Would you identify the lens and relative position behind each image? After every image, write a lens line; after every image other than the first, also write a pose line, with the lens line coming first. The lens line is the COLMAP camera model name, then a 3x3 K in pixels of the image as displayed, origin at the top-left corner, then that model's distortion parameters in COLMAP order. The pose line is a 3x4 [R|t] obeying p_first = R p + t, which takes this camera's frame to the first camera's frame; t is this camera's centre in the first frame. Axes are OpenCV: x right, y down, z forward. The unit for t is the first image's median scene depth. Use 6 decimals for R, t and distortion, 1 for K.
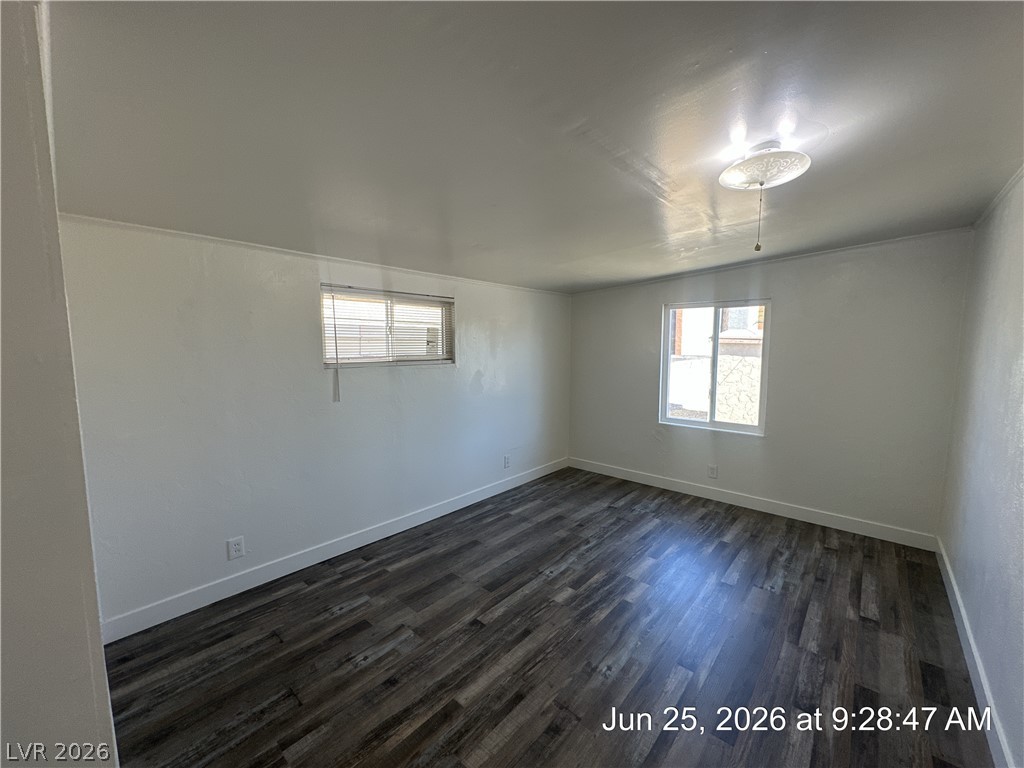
lens RADIAL K [[407.8, 0, 518.0], [0, 407.8, 387.7], [0, 0, 1]] dist [-0.003827, 0.001032]
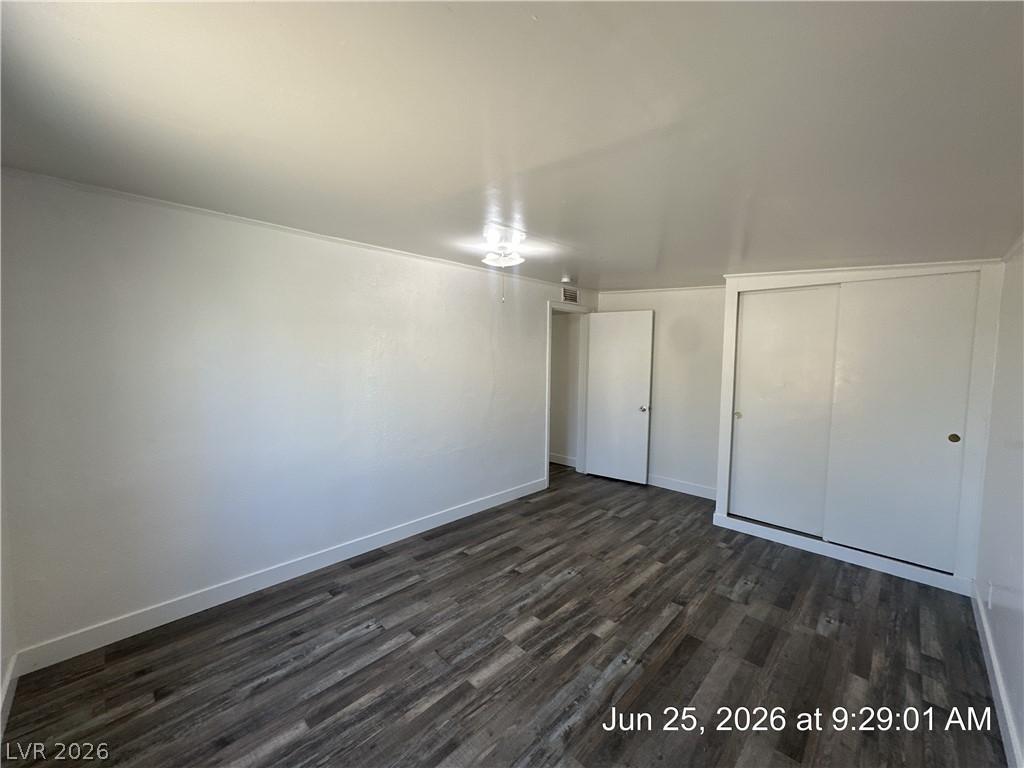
lens RADIAL K [[407.8, 0, 516.4], [0, 407.8, 386.0], [0, 0, 1]] dist [-0.003827, 0.001032]
pose [[-0.998773, -0.014309, 0.047419, 0.262599], [-0.005161, 0.982214, 0.187692, -0.187374], [-0.049261, 0.187216, -0.981083, 1.721859]]
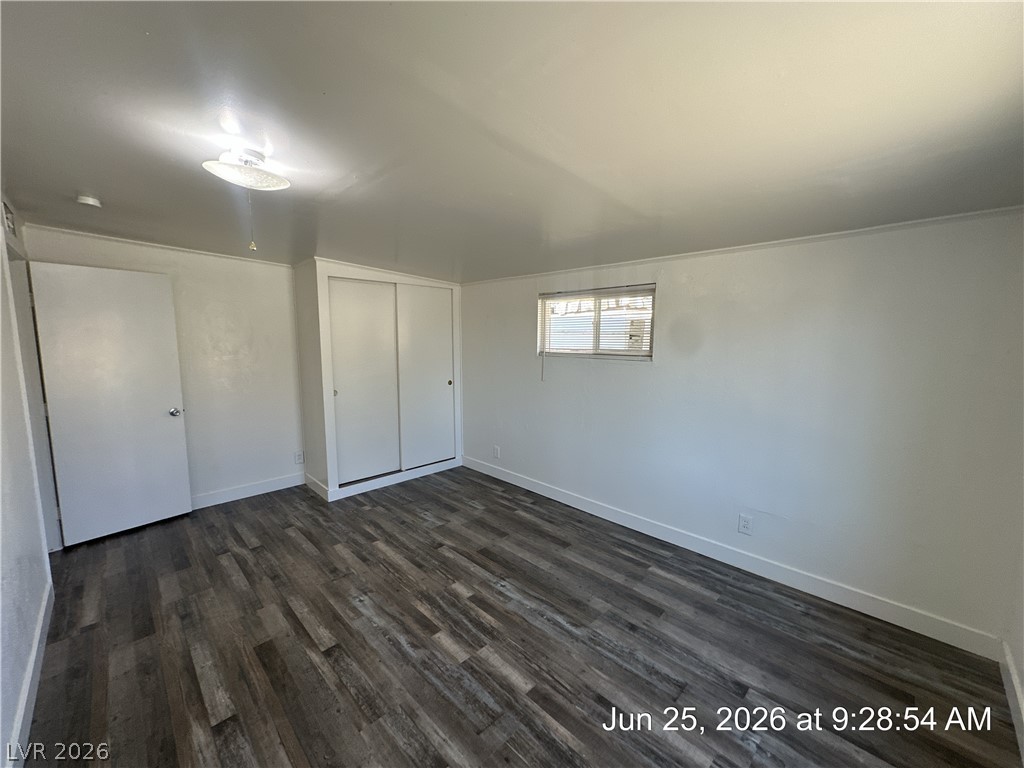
lens RADIAL K [[407.8, 0, 507.0], [0, 407.8, 389.2], [0, 0, 1]] dist [-0.003827, 0.001032]
pose [[-0.072755, 0.125255, -0.989453, 0.982527], [-0.110032, 0.985018, 0.132784, -0.114020], [0.991262, 0.118533, -0.057883, 1.058082]]
